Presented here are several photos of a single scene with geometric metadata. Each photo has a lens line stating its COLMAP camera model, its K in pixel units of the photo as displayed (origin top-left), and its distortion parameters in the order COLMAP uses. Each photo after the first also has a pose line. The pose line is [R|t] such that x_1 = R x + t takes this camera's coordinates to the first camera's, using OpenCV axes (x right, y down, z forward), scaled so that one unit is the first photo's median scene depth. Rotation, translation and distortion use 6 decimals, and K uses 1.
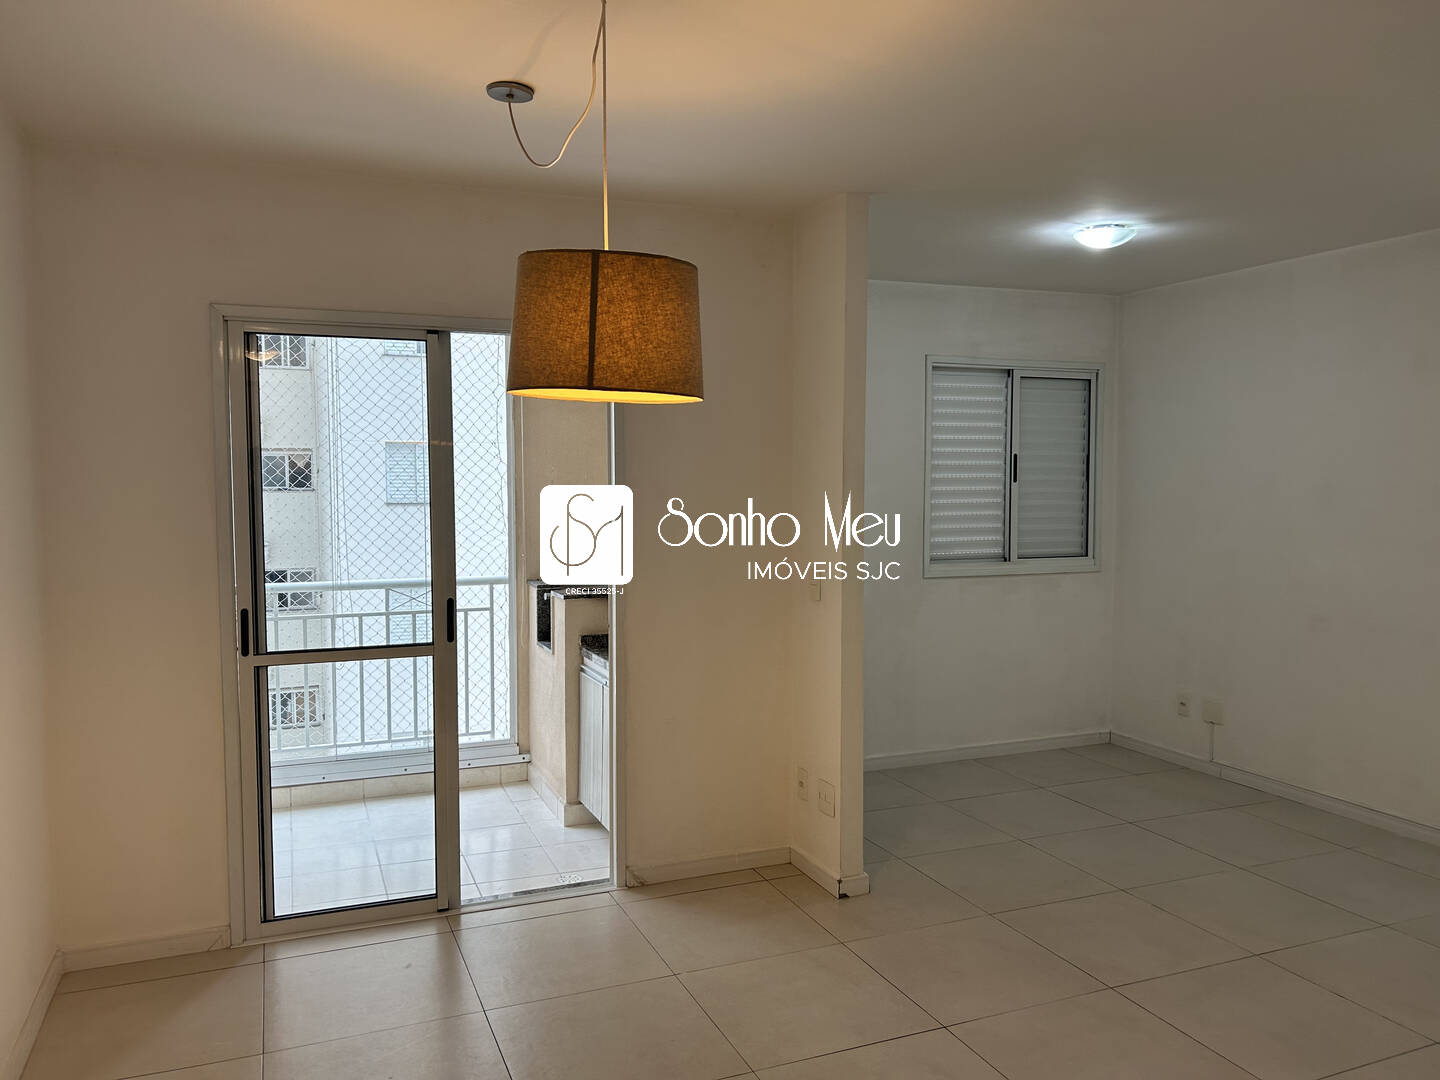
lens RADIAL K [[1094.0, 0, 720.0], [0, 1094.0, 540.0], [0, 0, 1]] dist [0.059238, -0.062398]
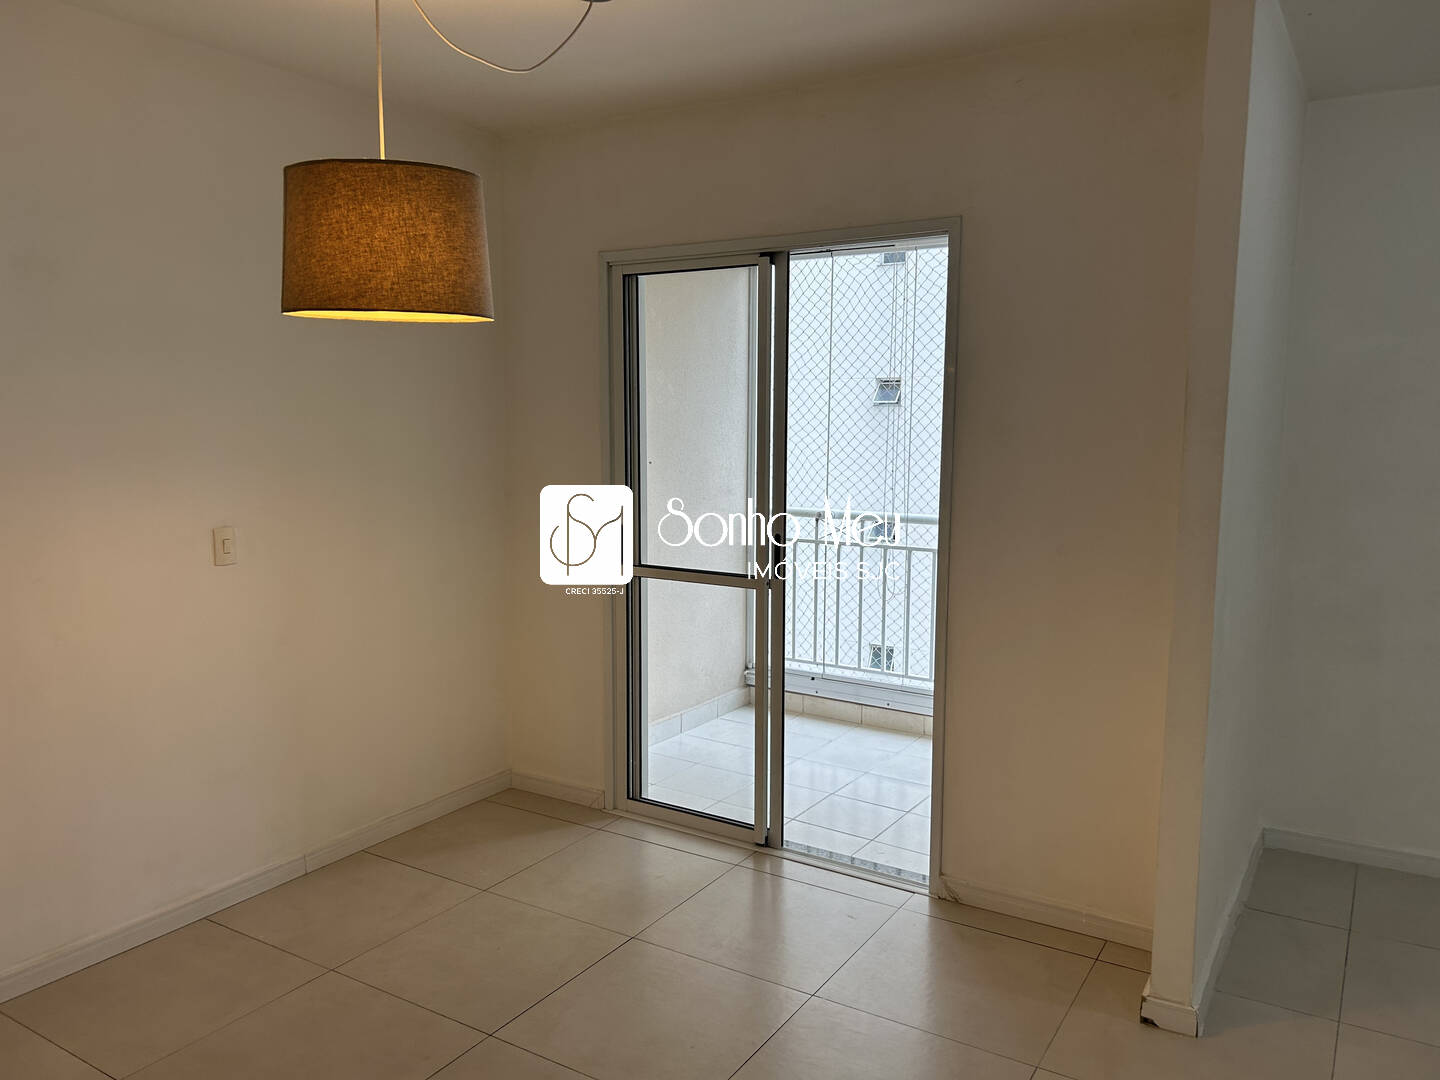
lens RADIAL K [[1094.0, 0, 720.0], [0, 1094.0, 540.0], [0, 0, 1]] dist [0.059238, -0.062398]
pose [[0.578546, 0.099501, -0.809558, 0.527037], [-0.051361, 0.995006, 0.085589, -0.021747], [0.814031, -0.007937, 0.580767, 0.418395]]
